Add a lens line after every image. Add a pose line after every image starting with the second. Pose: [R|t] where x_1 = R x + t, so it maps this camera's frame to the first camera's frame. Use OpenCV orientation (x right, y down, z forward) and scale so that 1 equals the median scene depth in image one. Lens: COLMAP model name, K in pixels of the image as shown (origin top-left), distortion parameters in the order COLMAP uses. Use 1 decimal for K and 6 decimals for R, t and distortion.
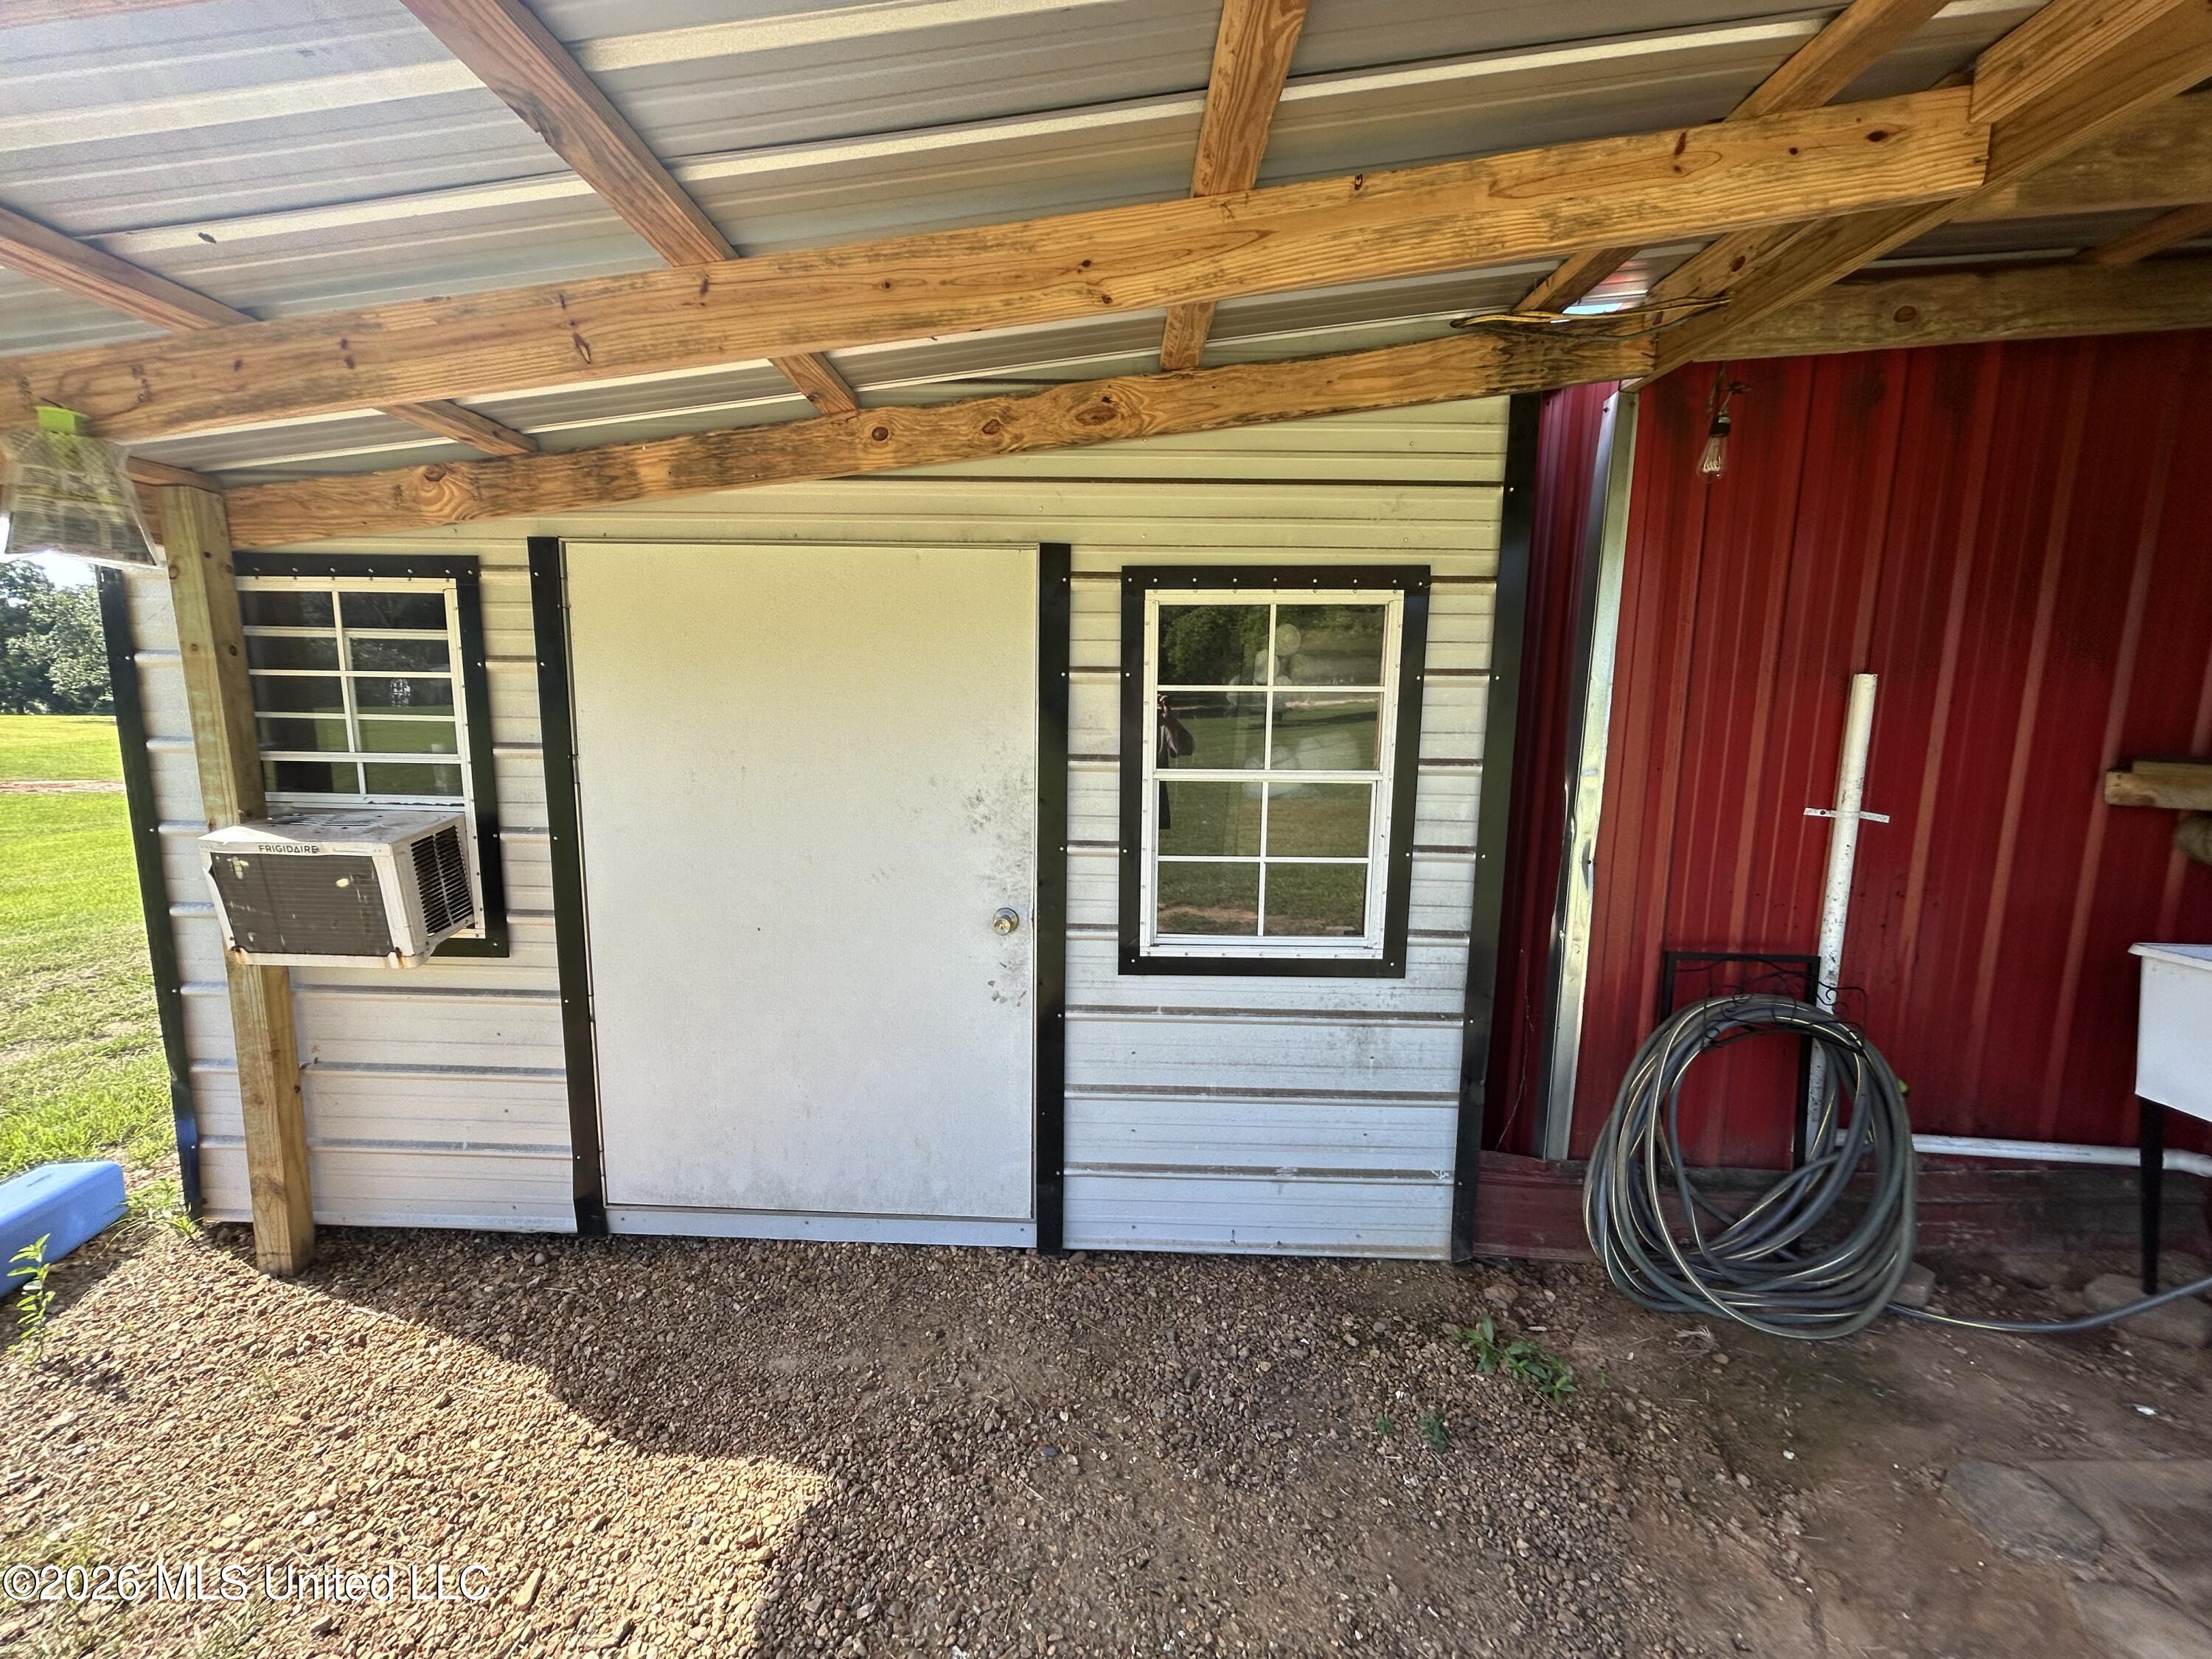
lens RADIAL K [[890.7, 0, 1107.0], [0, 890.7, 830.9], [0, 0, 1]] dist [-0.002420, 0.001000]
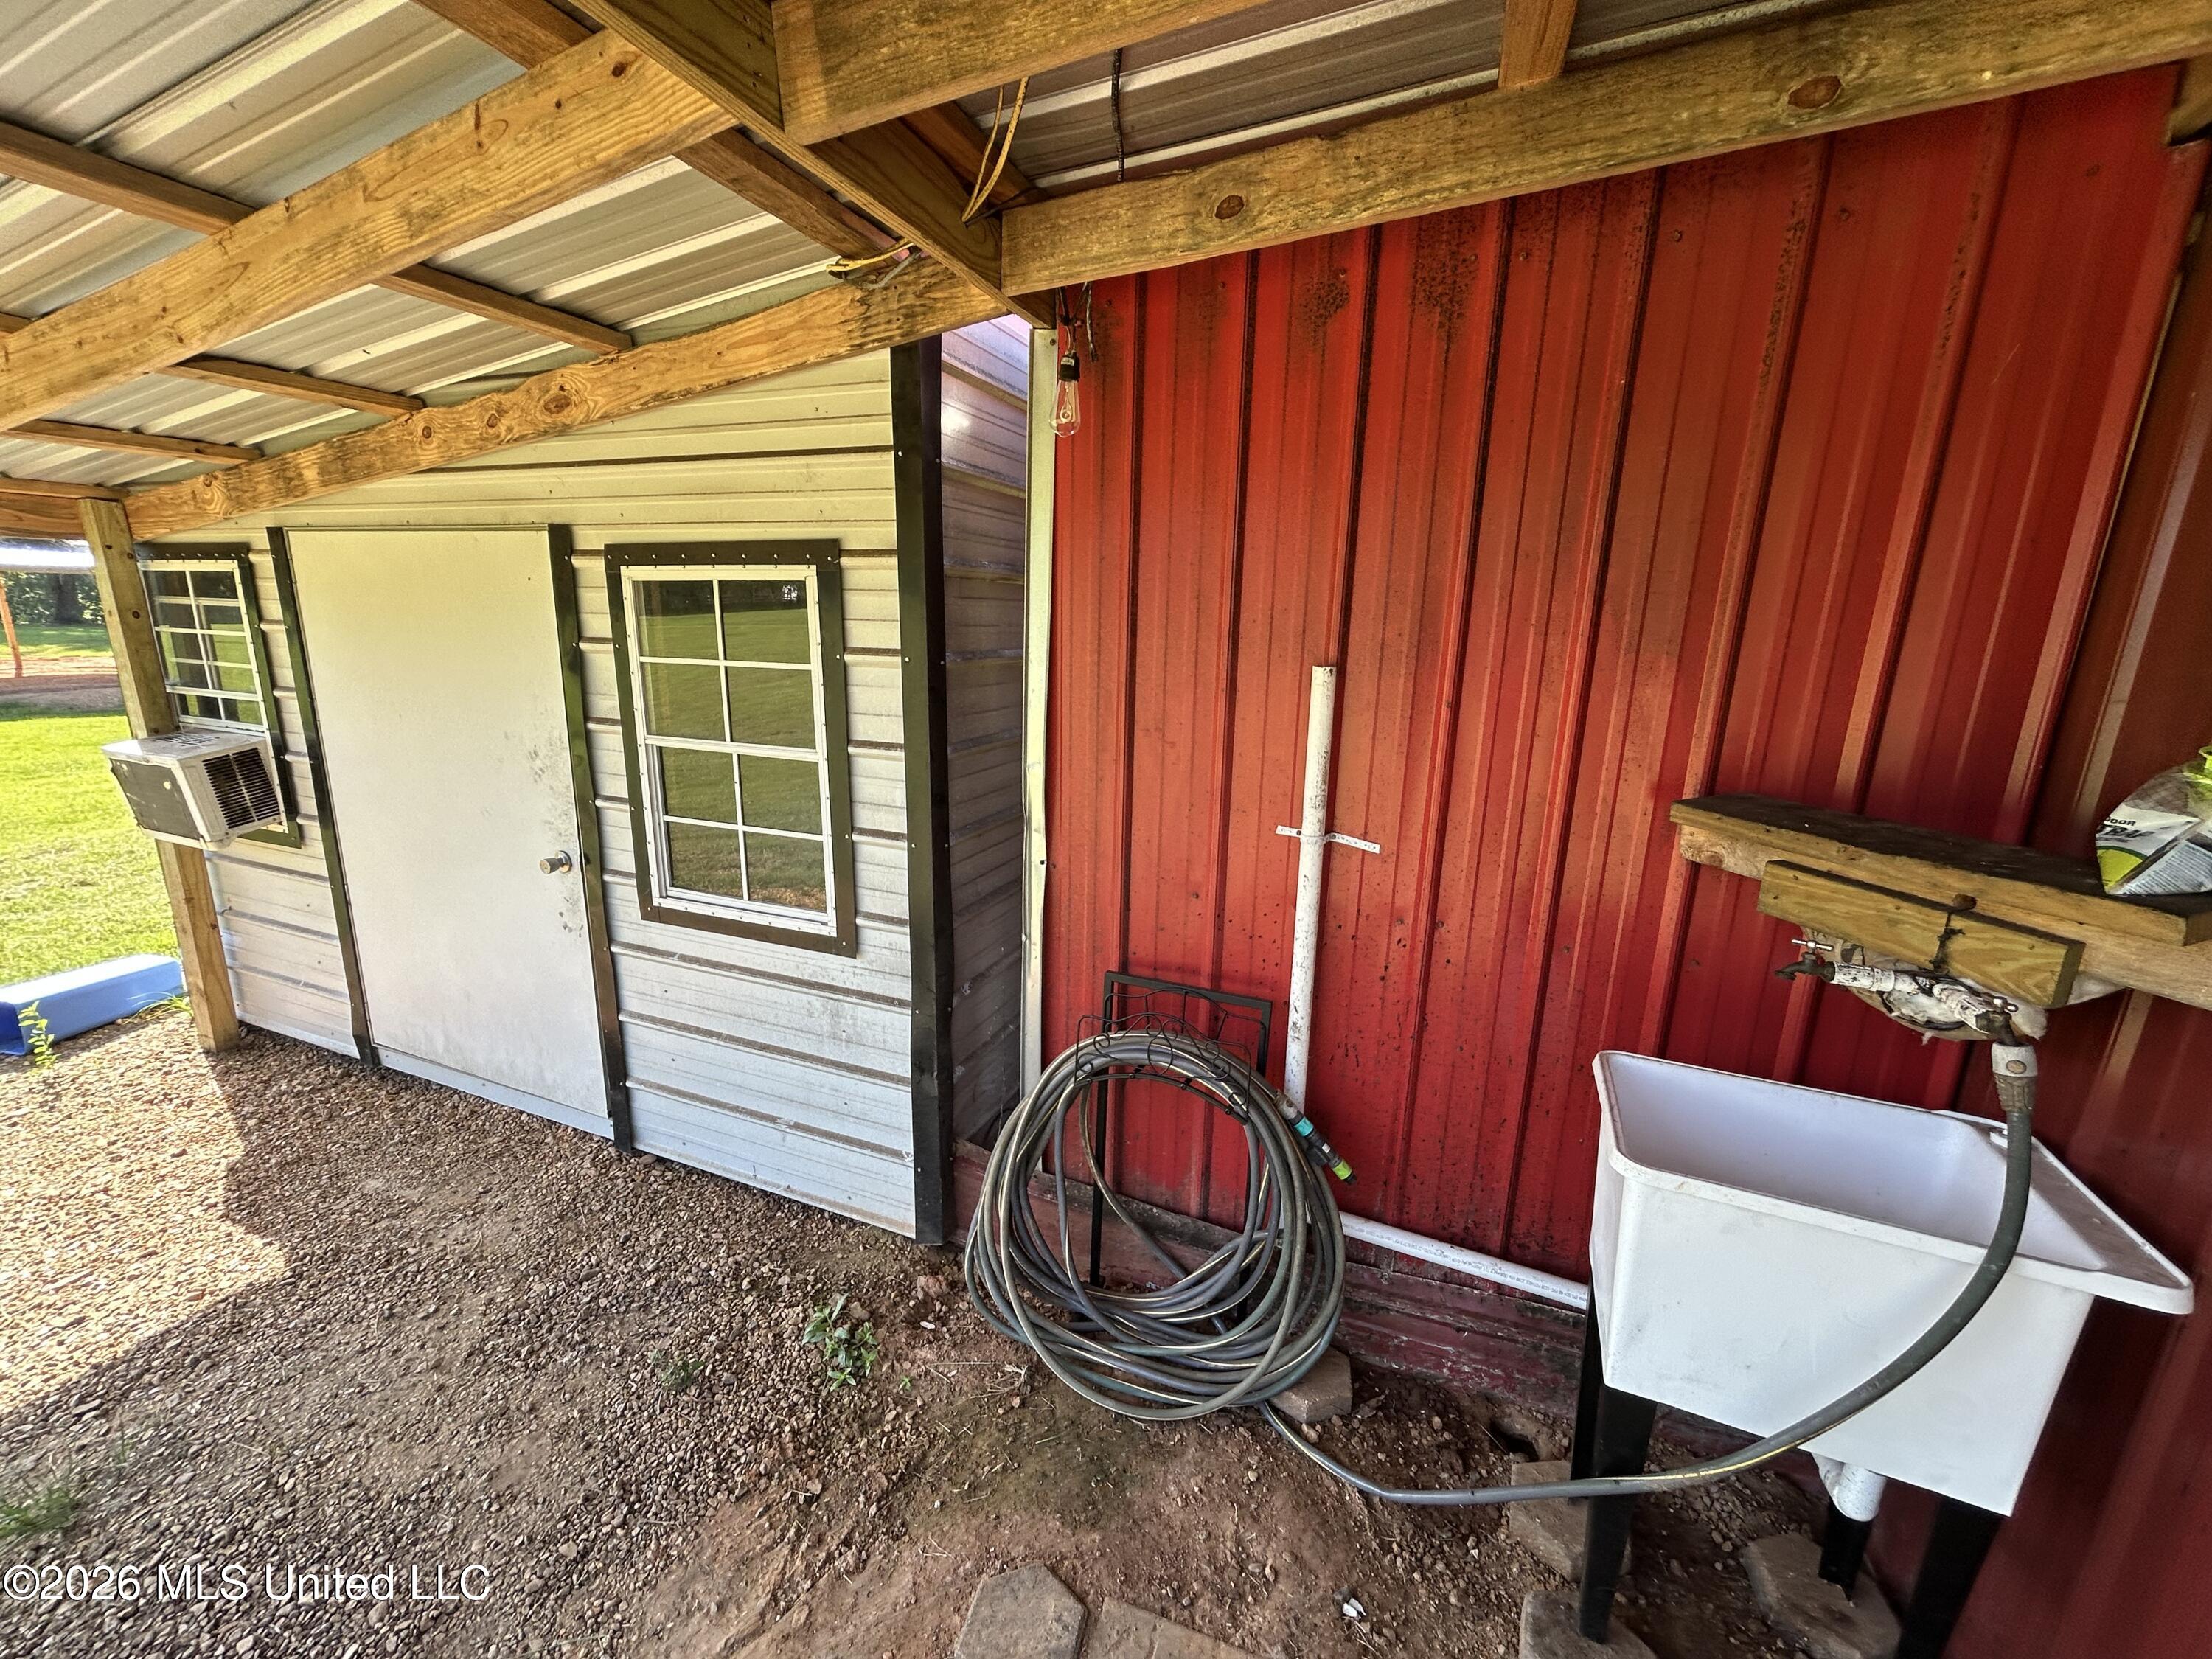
lens RADIAL K [[890.7, 0, 1107.4], [0, 890.7, 830.4], [0, 0, 1]] dist [-0.002420, 0.001000]
pose [[0.938550, 0.092036, -0.332646, 0.975405], [-0.065254, 0.993726, 0.090829, -0.092125], [0.338919, -0.063542, 0.938667, 0.177573]]
